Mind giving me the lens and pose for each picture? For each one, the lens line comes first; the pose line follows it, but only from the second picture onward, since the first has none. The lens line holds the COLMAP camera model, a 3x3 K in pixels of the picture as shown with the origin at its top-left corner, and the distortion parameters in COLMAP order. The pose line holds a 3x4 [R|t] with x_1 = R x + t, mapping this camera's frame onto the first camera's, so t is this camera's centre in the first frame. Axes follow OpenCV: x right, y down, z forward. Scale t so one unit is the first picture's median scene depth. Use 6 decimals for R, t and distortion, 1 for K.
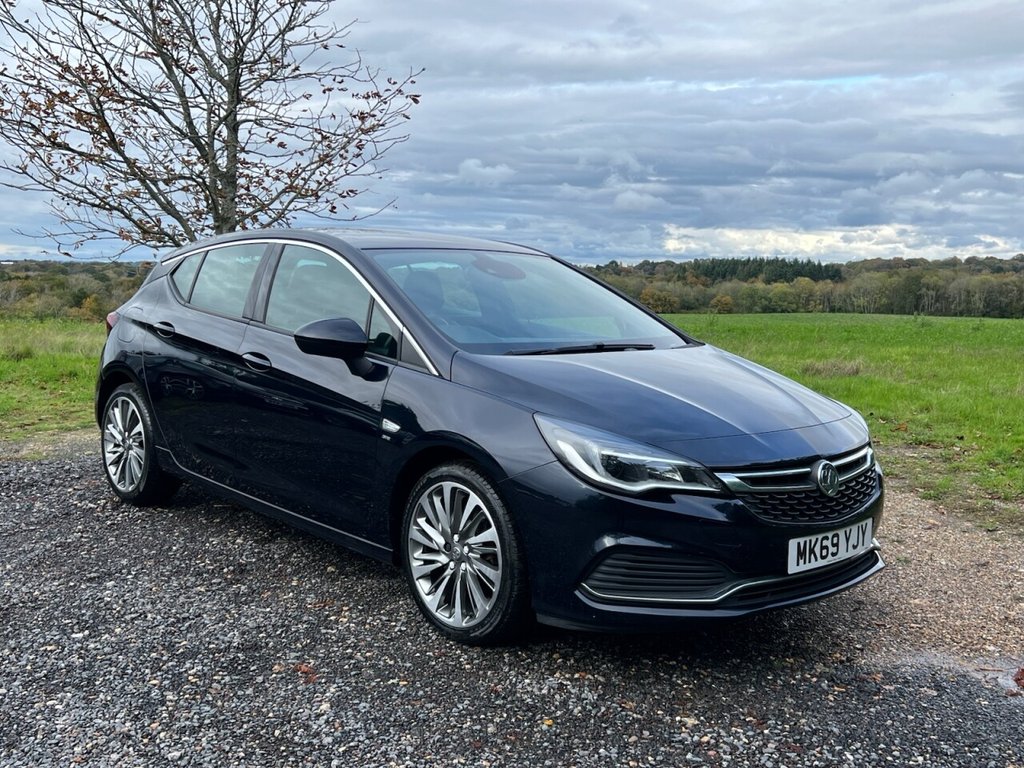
lens RADIAL K [[1056.8, 0, 507.8], [0, 1056.8, 385.9], [0, 0, 1]] dist [0.024954, 0.000000]
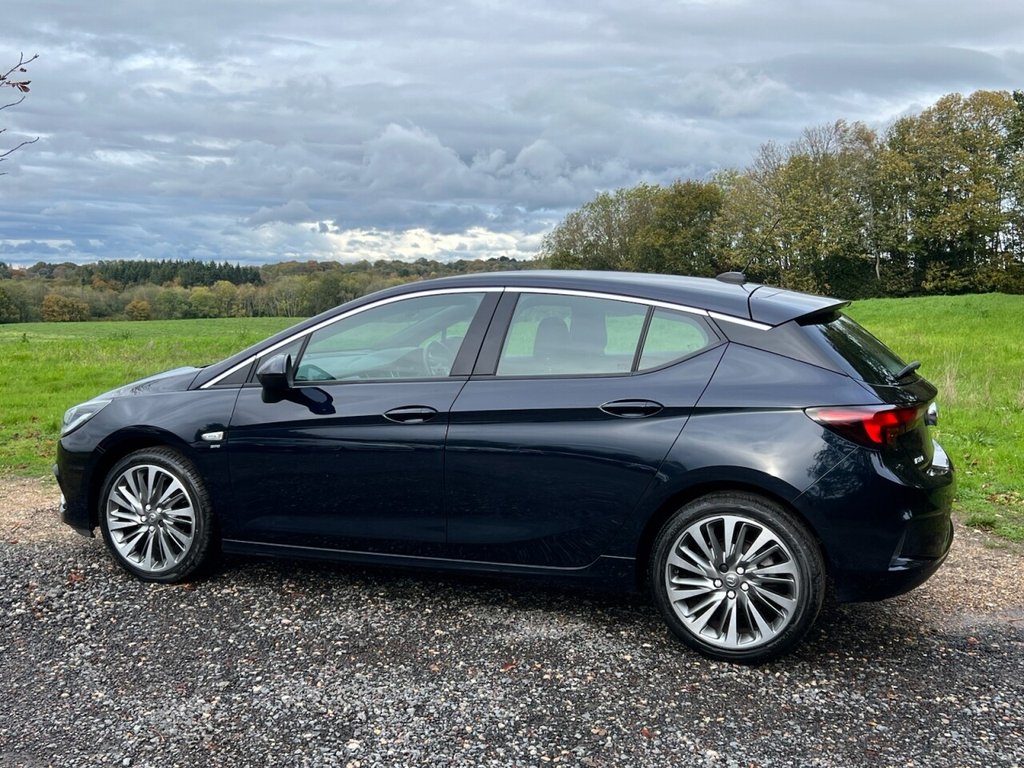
lens RADIAL K [[1092.9, 0, 501.2], [0, 1092.9, 462.4], [0, 0, 1]] dist [0.024364, 0.000000]
pose [[0.870254, -0.090230, 0.484270, -0.682149], [0.060024, 0.995179, 0.077557, -0.061768], [-0.488933, -0.038426, 0.871474, 0.141436]]
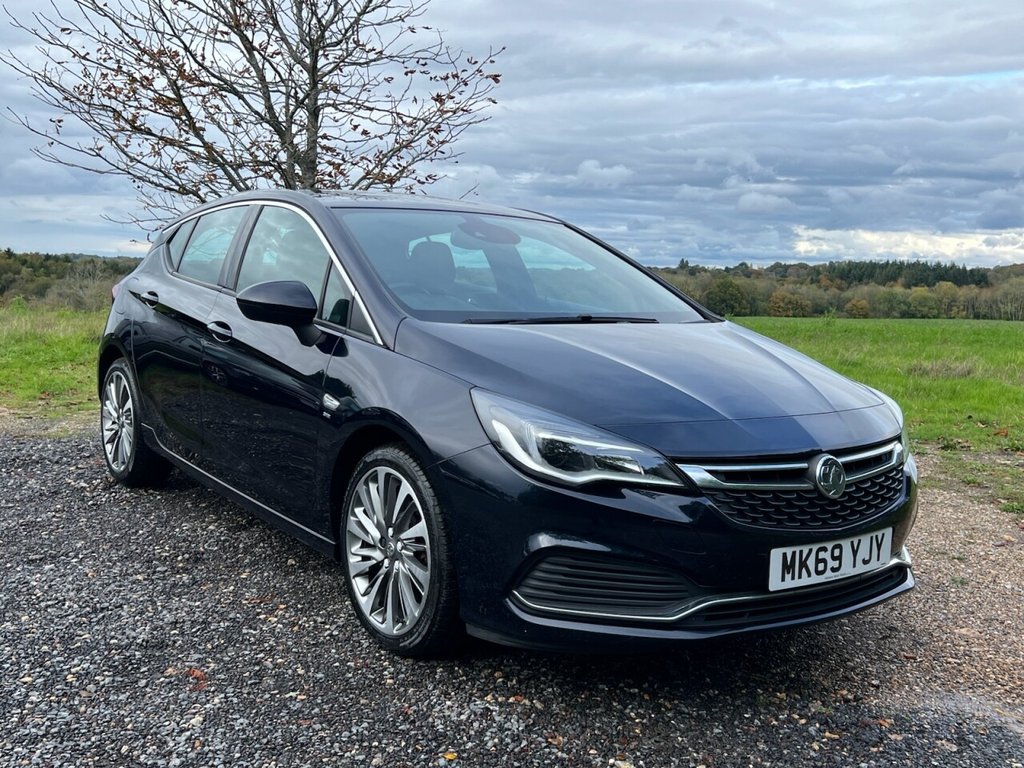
lens RADIAL K [[1056.8, 0, 500.1], [0, 1056.8, 388.5], [0, 0, 1]] dist [0.024954, 0.000000]
pose [[0.992187, 0.023692, -0.122488, 0.137022], [-0.023469, 0.999719, 0.003262, 0.020914], [0.122531, -0.000362, 0.992465, 0.144512]]
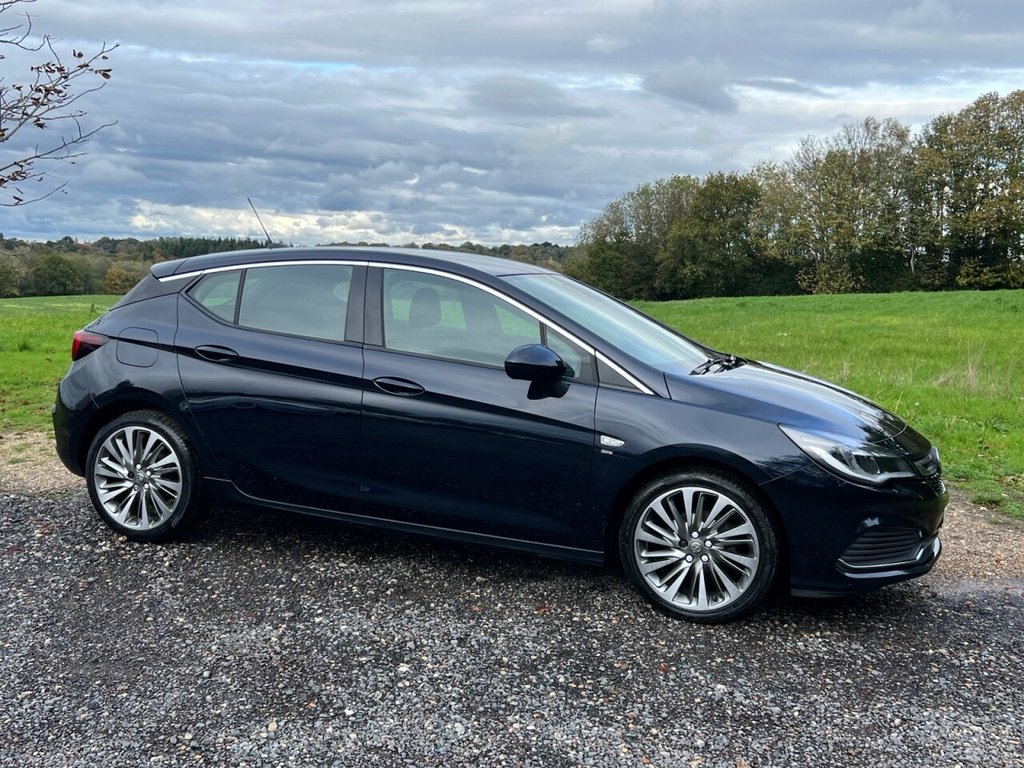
lens RADIAL K [[1054.3, 0, 503.6], [0, 1054.3, 442.6], [0, 0, 1]] dist [0.035824, 0.000000]
pose [[0.887803, -0.065179, 0.455584, -0.724091], [0.033258, 0.996418, 0.077745, -0.051791], [-0.459020, -0.053870, 0.886791, 0.072523]]
